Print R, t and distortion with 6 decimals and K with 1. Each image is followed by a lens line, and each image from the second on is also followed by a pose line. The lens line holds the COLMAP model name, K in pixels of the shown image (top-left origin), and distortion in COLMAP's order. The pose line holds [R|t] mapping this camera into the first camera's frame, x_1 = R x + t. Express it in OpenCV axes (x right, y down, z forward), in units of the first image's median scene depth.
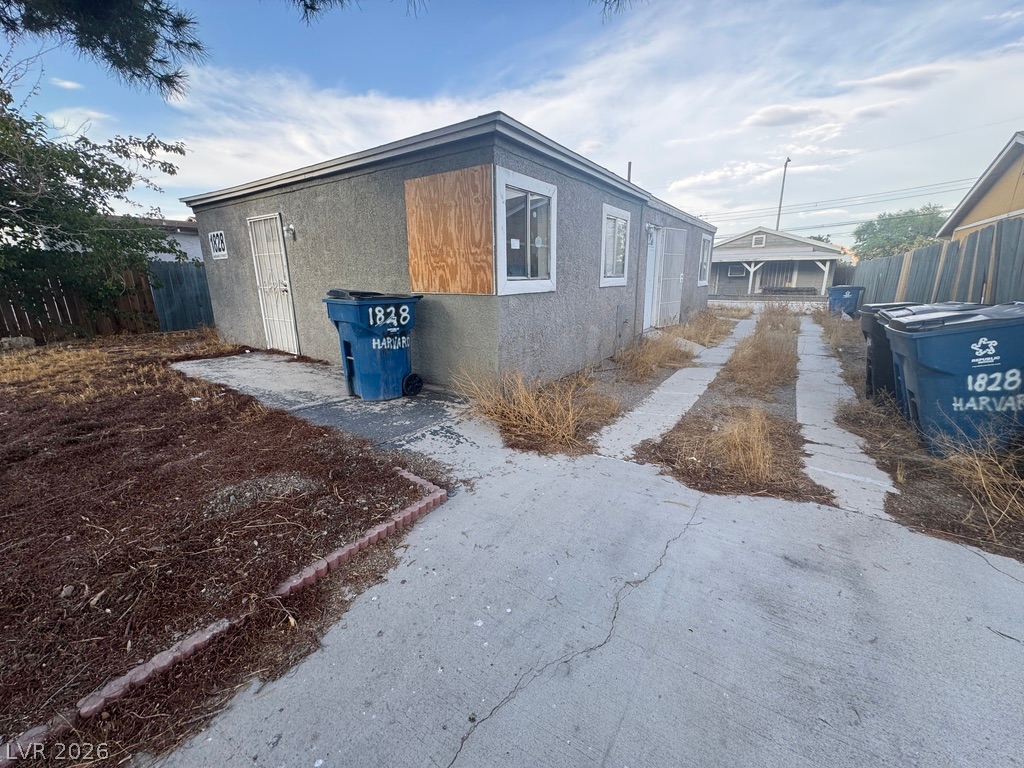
lens RADIAL K [[412.6, 0, 514.1], [0, 412.6, 380.4], [0, 0, 1]] dist [-0.000691, 0.000469]
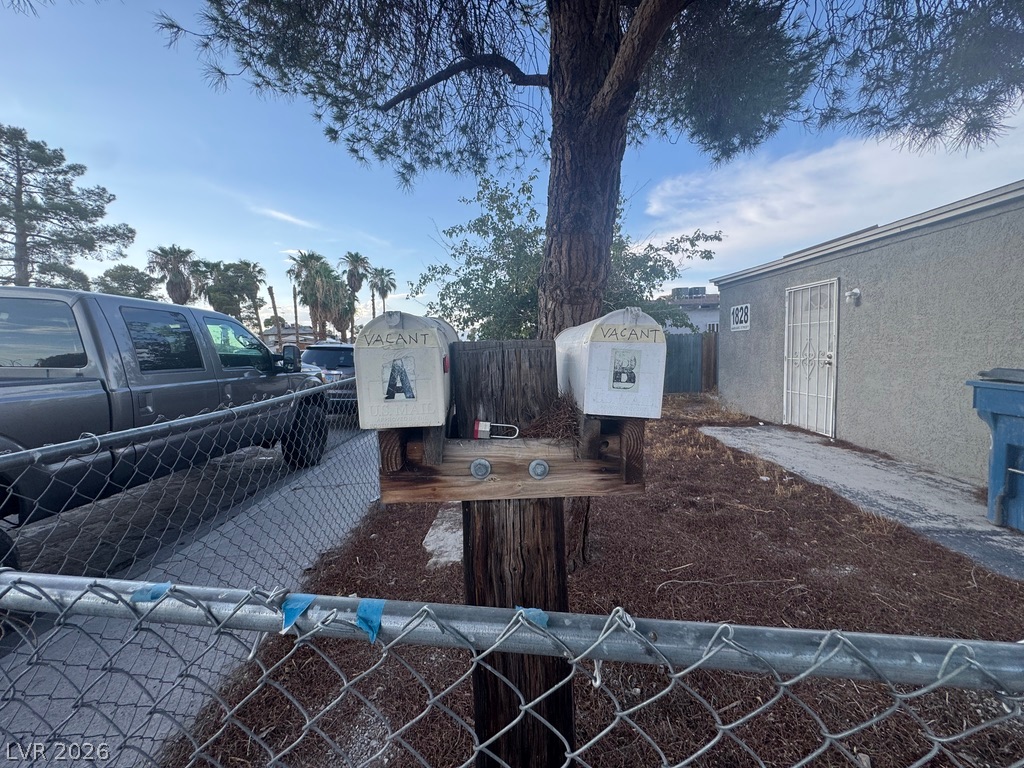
lens RADIAL K [[412.6, 0, 510.5], [0, 412.6, 378.6], [0, 0, 1]] dist [-0.000691, 0.000469]
pose [[0.575152, 0.051185, -0.816444, -0.342901], [-0.178026, 0.981952, -0.063852, -0.014185], [0.798441, 0.182073, 0.573883, -0.049359]]
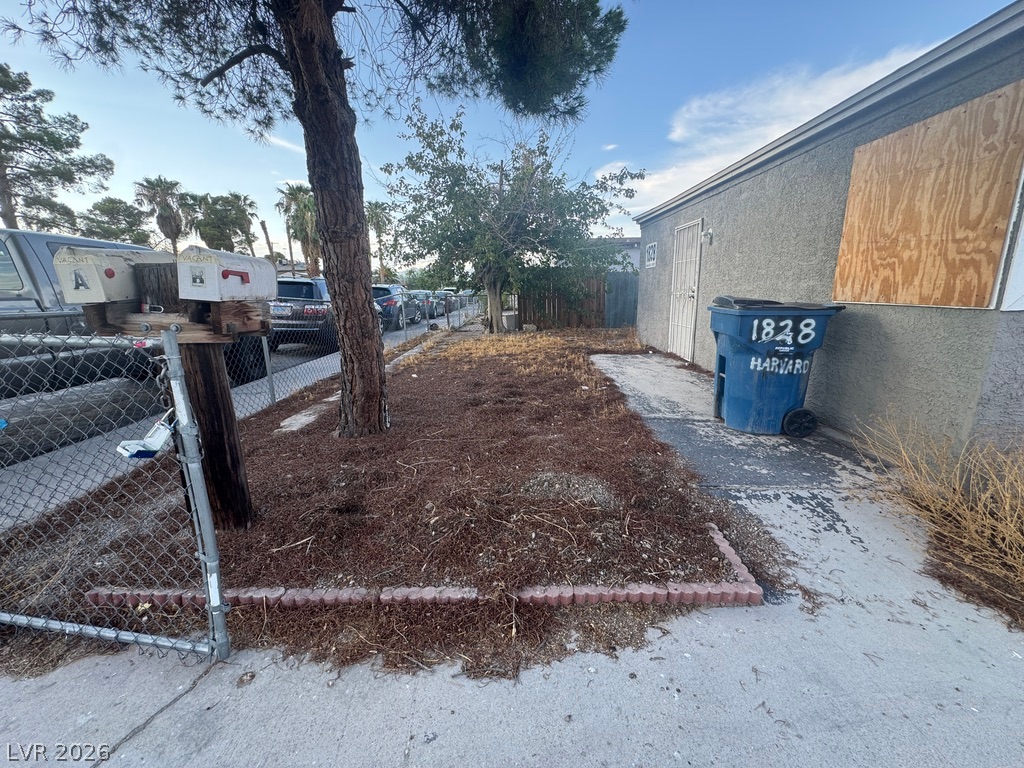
lens RADIAL K [[412.6, 0, 509.8], [0, 412.6, 380.0], [0, 0, 1]] dist [-0.000691, 0.000469]
pose [[0.558410, 0.176897, -0.810485, 0.059598], [-0.187826, 0.978588, 0.084179, -0.034155], [0.808022, 0.105224, 0.579679, 0.139552]]
